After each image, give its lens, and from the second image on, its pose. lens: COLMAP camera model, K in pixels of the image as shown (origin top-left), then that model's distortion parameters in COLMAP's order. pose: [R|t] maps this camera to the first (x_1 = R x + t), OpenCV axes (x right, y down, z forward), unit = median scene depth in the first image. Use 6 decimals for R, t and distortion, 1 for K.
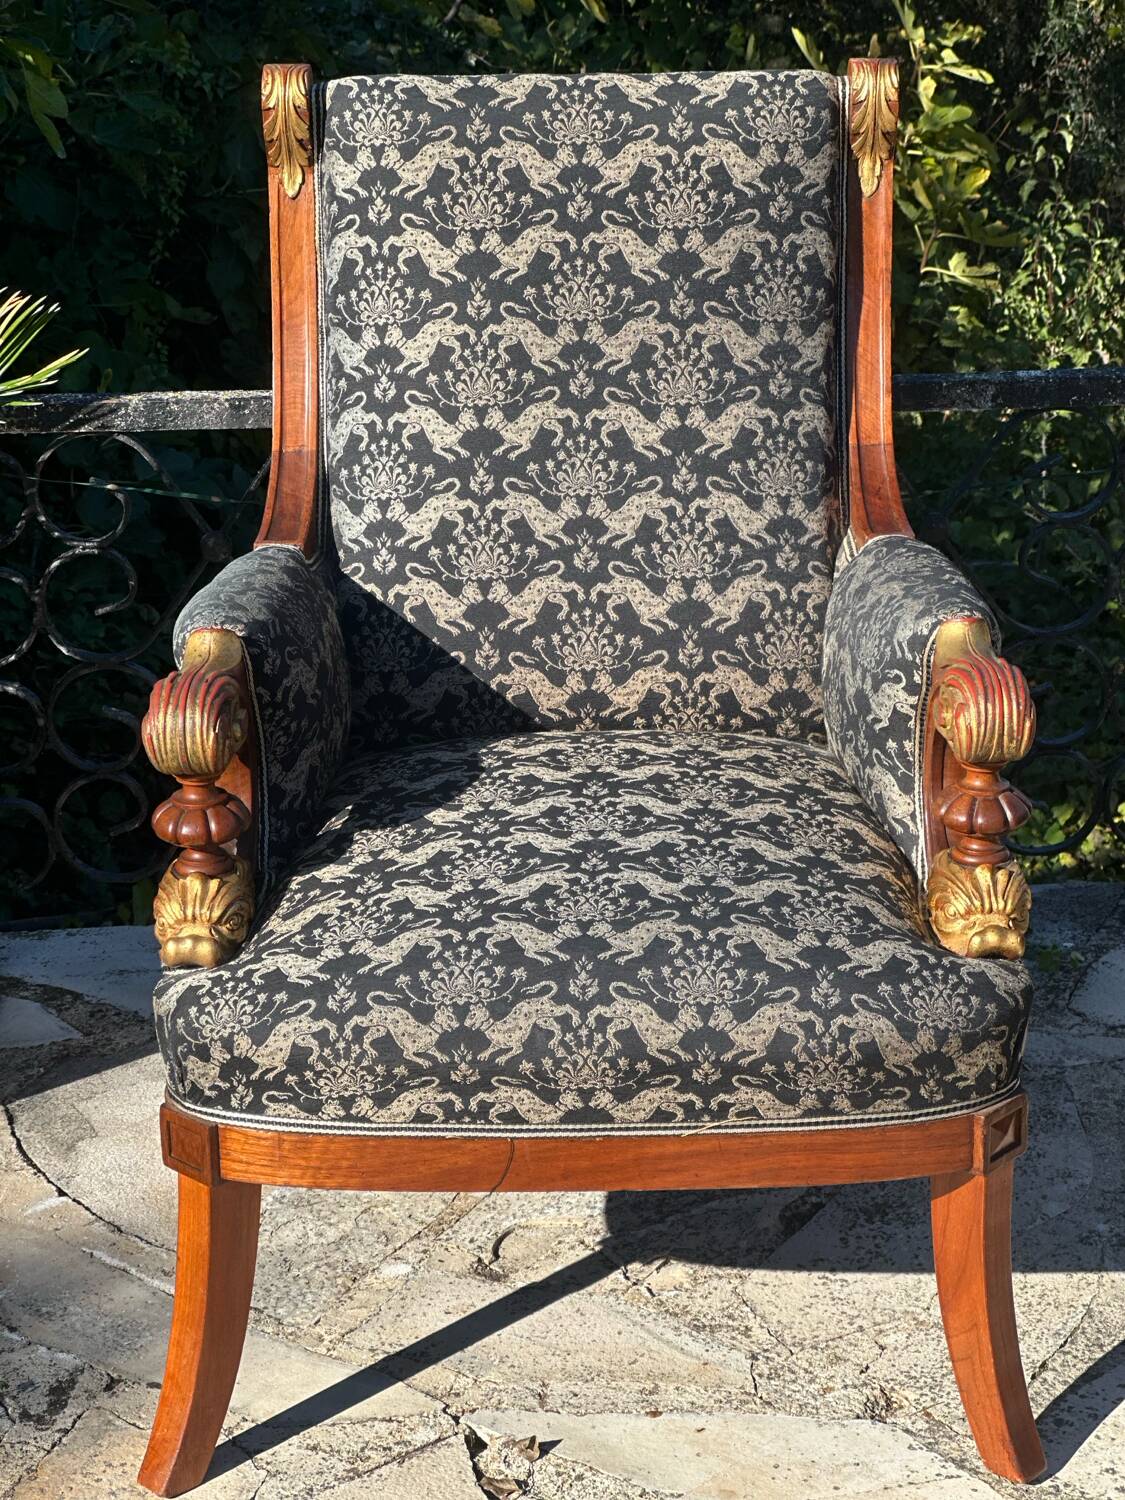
lens RADIAL K [[3318.1, 0, 527.1], [0, 3318.1, 715.5], [0, 0, 1]] dist [0.125281, 0.000000]
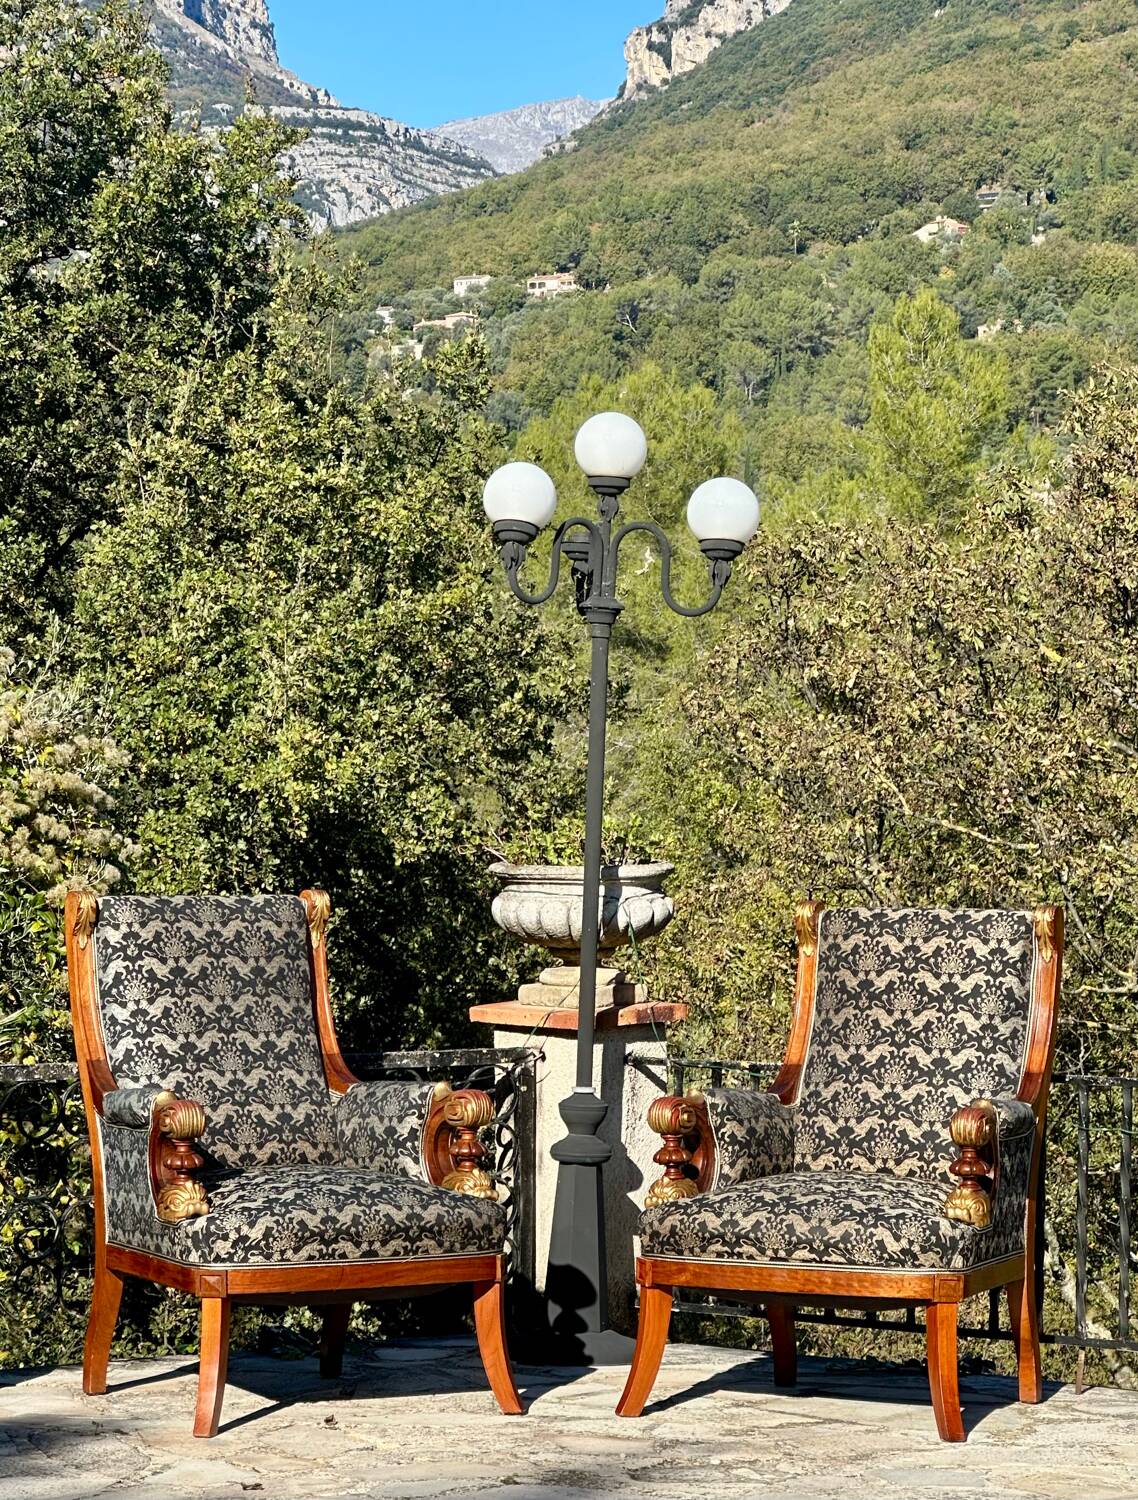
lens RADIAL K [[4908.6, 0, 562.8], [0, 4908.6, 747.6], [0, 0, 1]] dist [-0.146815, 0.000000]
pose [[0.864448, 0.020035, 0.502323, -1.465124], [0.150174, 0.943291, -0.296058, 0.745581], [-0.479768, 0.331363, 0.812417, -1.878553]]
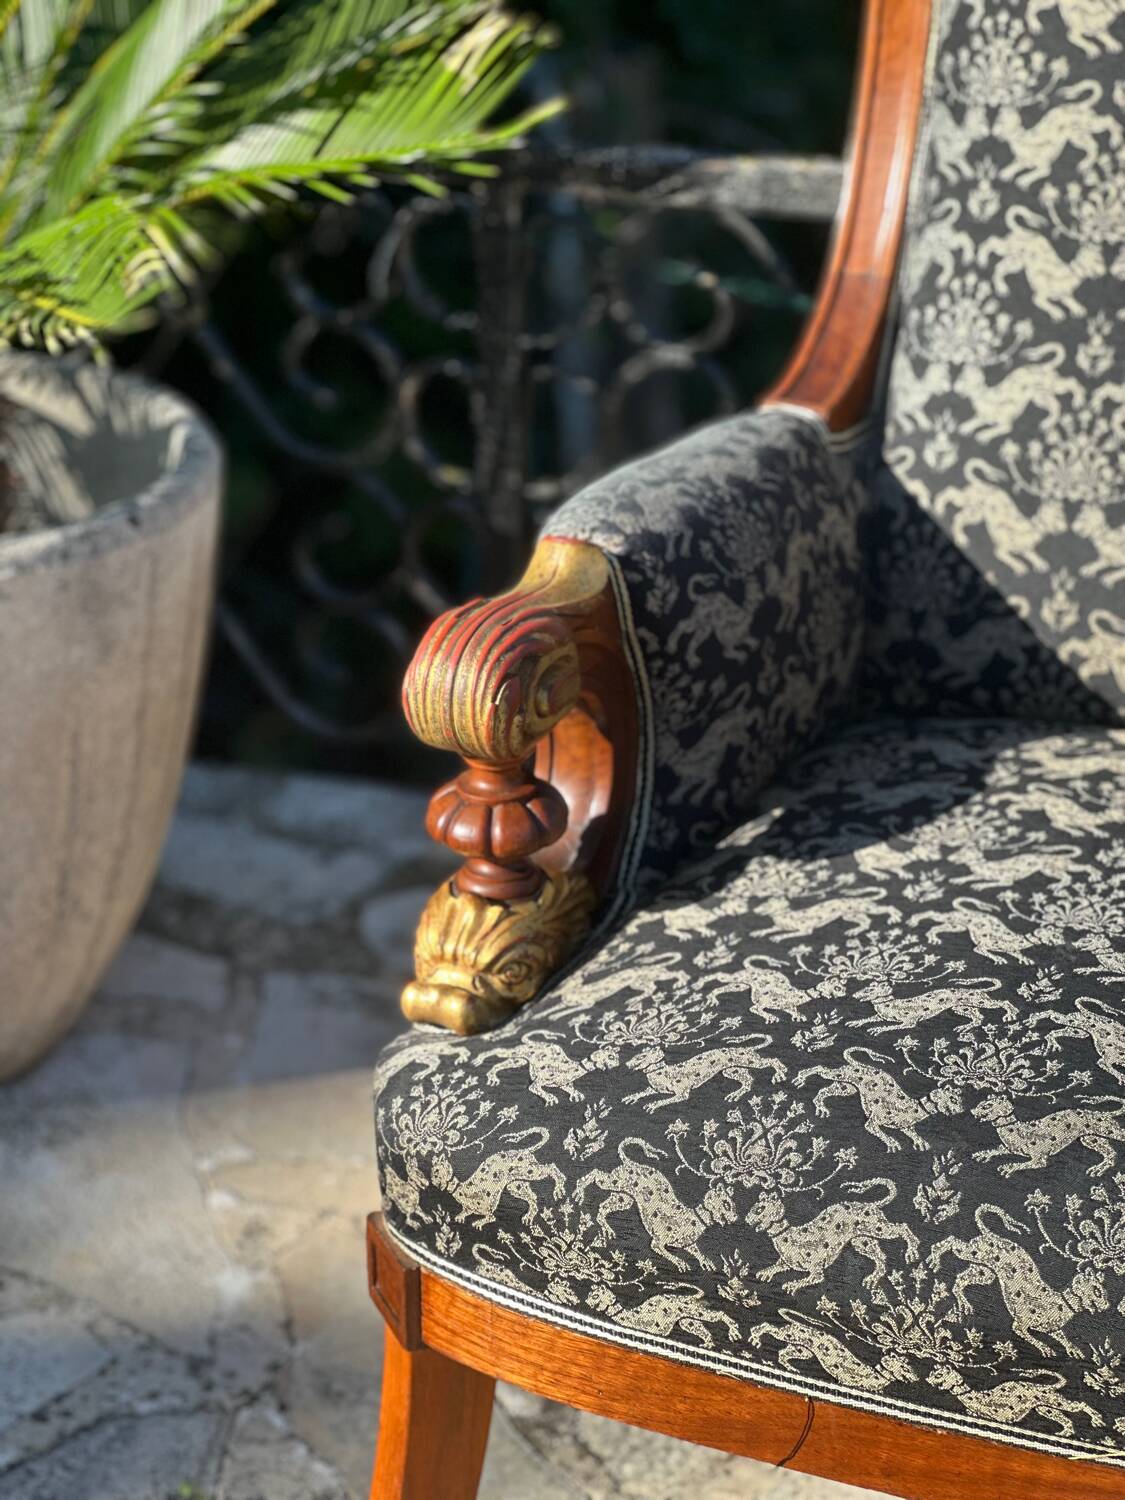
lens RADIAL K [[3318.1, 0, 539.3], [0, 3318.1, 707.4], [0, 0, 1]] dist [0.125281, 0.000000]
pose [[0.927662, 0.162082, -0.336410, 0.121942], [-0.131688, 0.985007, 0.111440, -0.060528], [0.349429, -0.059077, 0.935099, 0.322179]]
